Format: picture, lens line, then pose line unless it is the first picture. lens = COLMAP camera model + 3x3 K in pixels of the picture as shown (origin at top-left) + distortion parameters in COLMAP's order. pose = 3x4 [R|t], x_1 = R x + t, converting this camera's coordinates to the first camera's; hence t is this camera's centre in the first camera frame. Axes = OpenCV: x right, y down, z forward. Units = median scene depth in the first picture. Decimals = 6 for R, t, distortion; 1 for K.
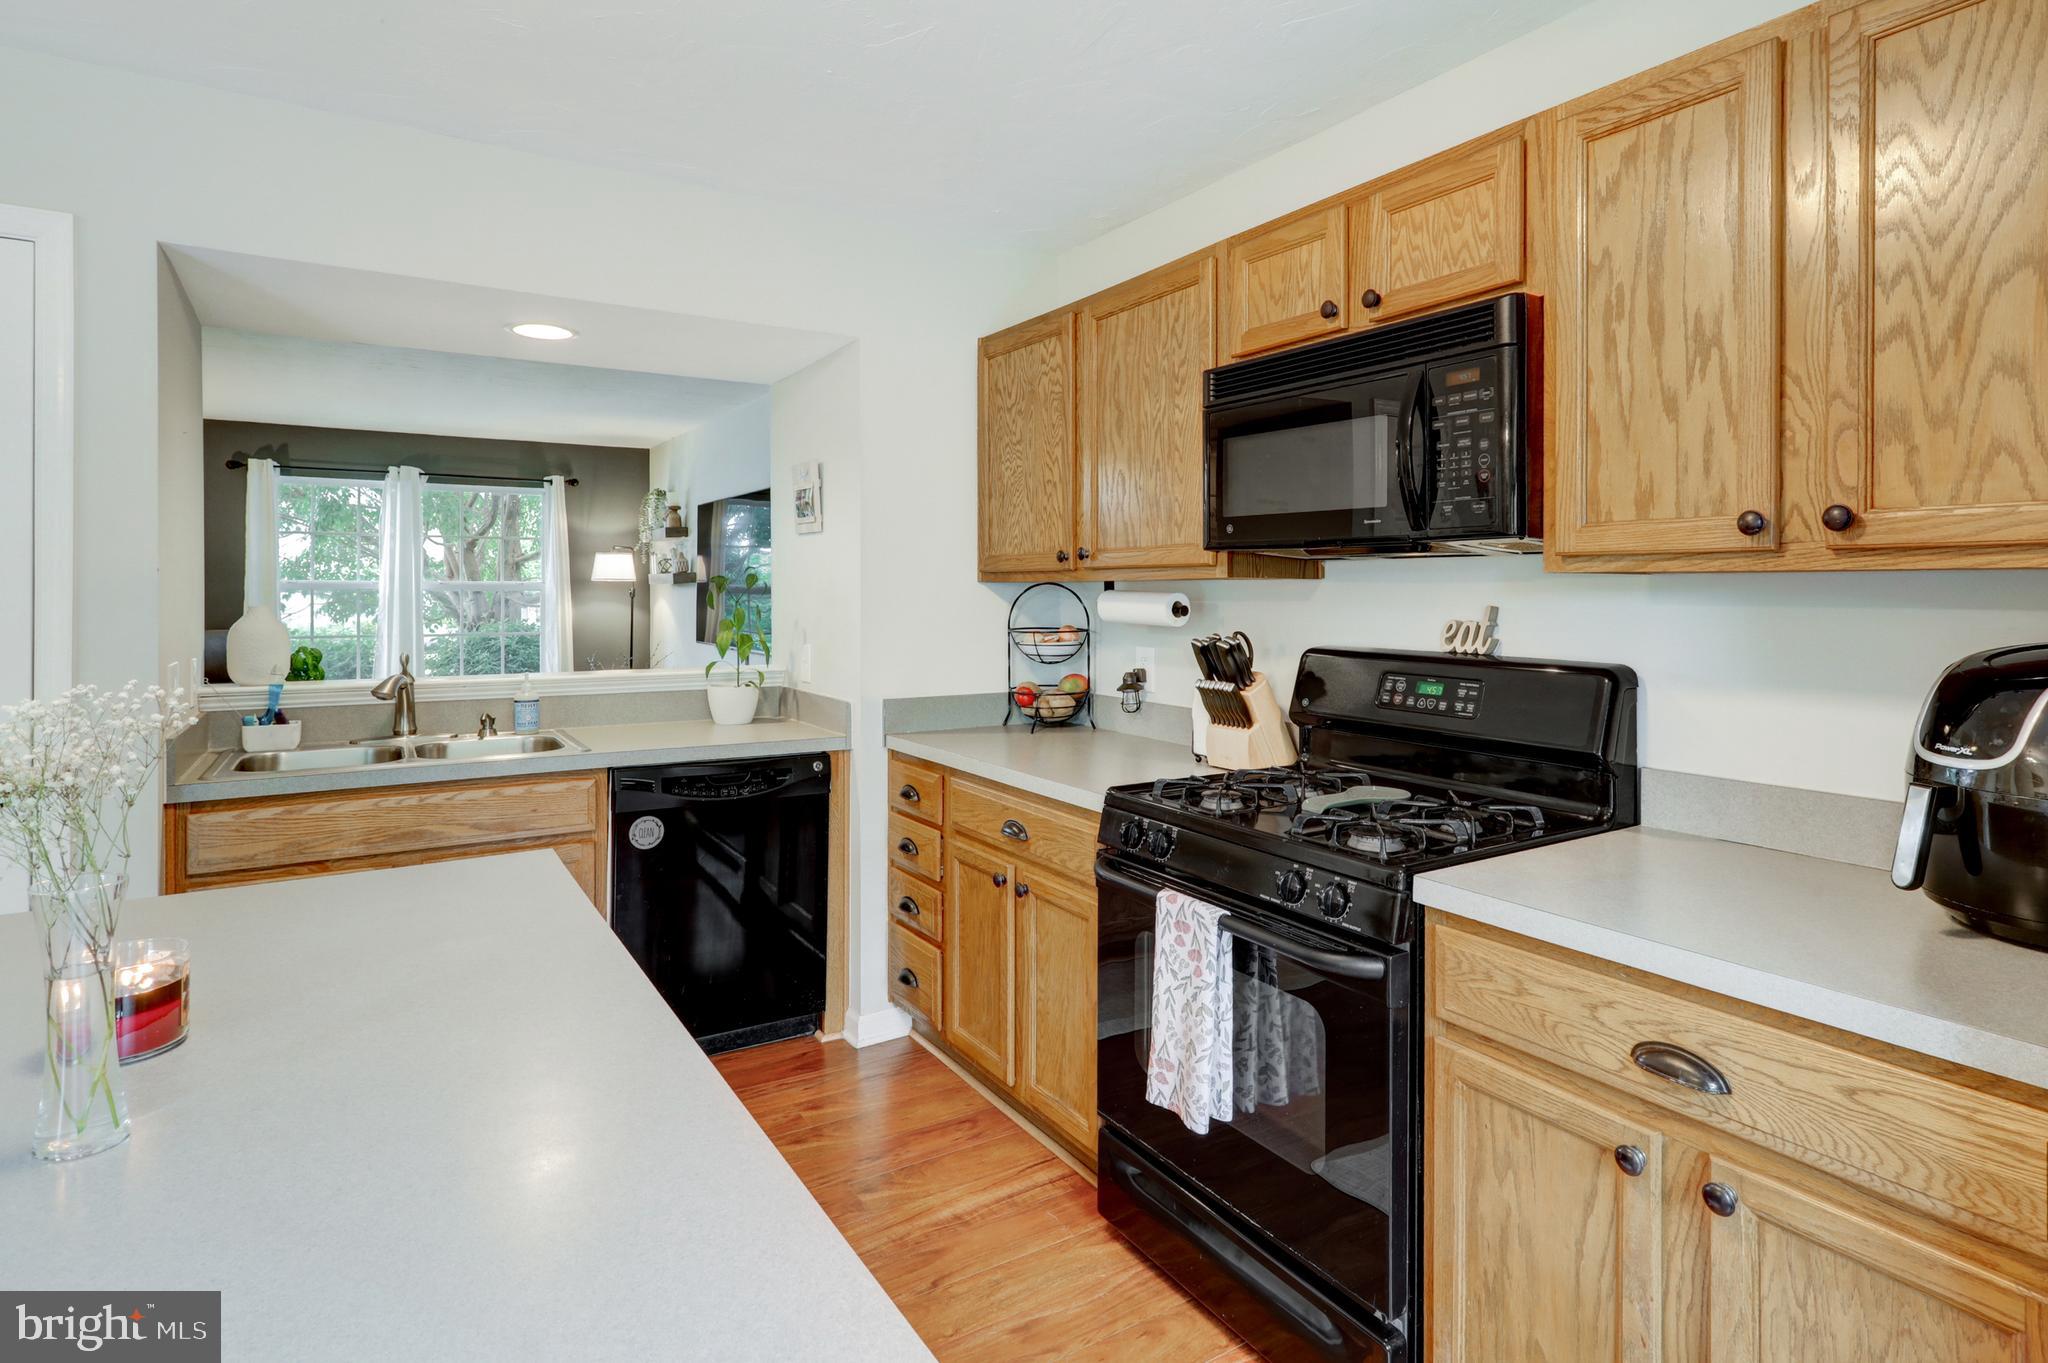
lens RADIAL K [[1076.1, 0, 1047.4], [0, 1076.1, 589.0], [0, 0, 1]] dist [-0.015848, 0.007774]
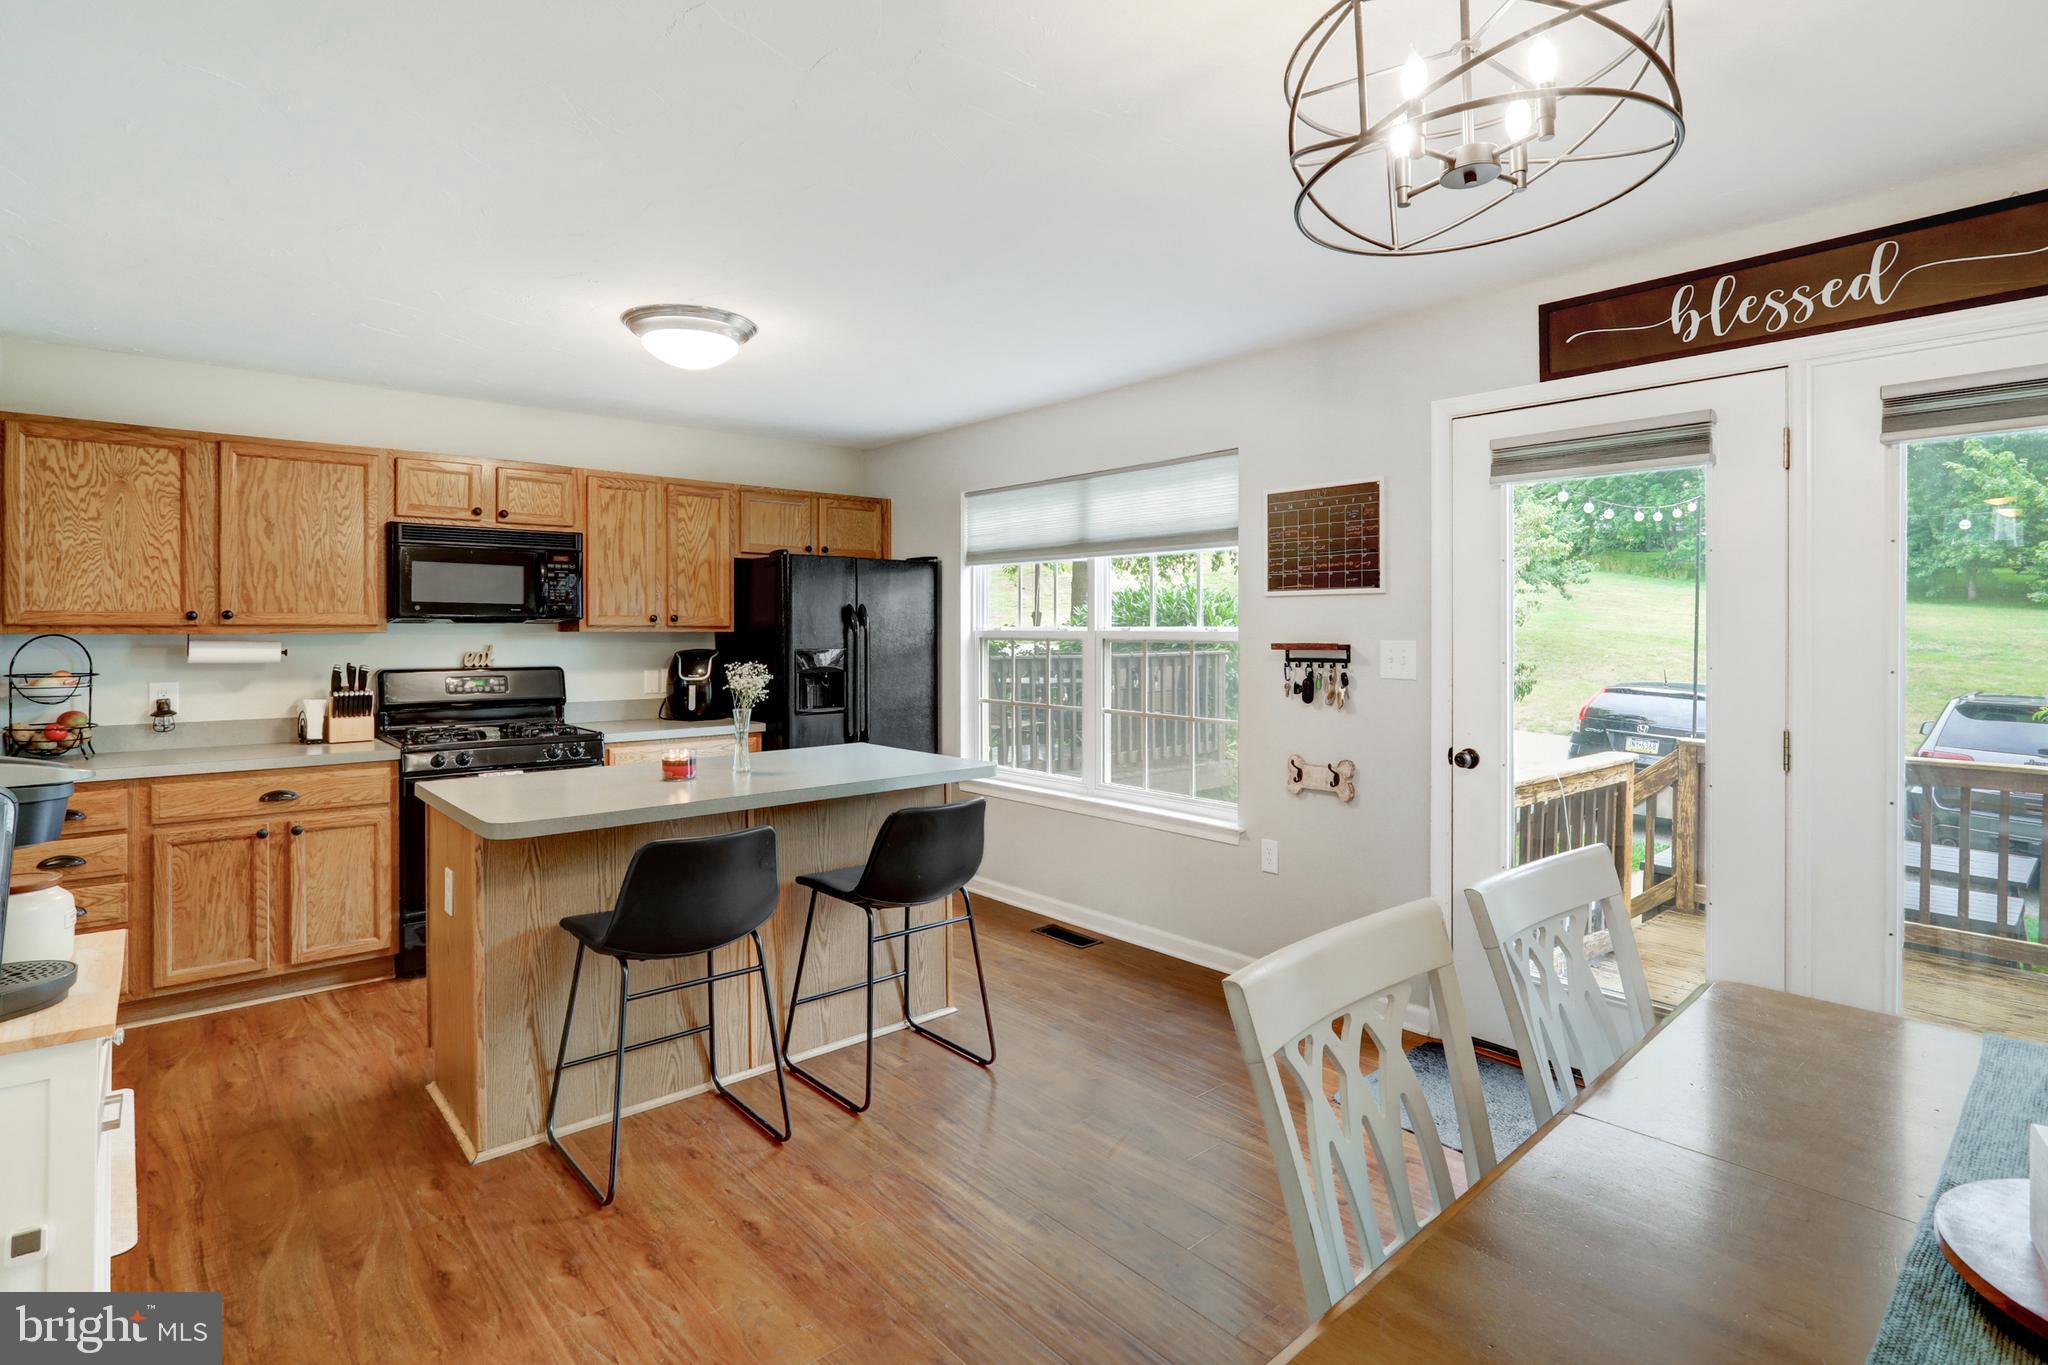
lens RADIAL K [[1002.8, 0, 1043.0], [0, 1002.8, 633.7], [0, 0, 1]] dist [-0.008454, 0.005354]
pose [[-0.163468, -0.002495, 0.986545, -1.622616], [0.001280, 0.999995, 0.002741, -0.010645], [-0.986548, 0.001711, -0.163464, 0.155158]]
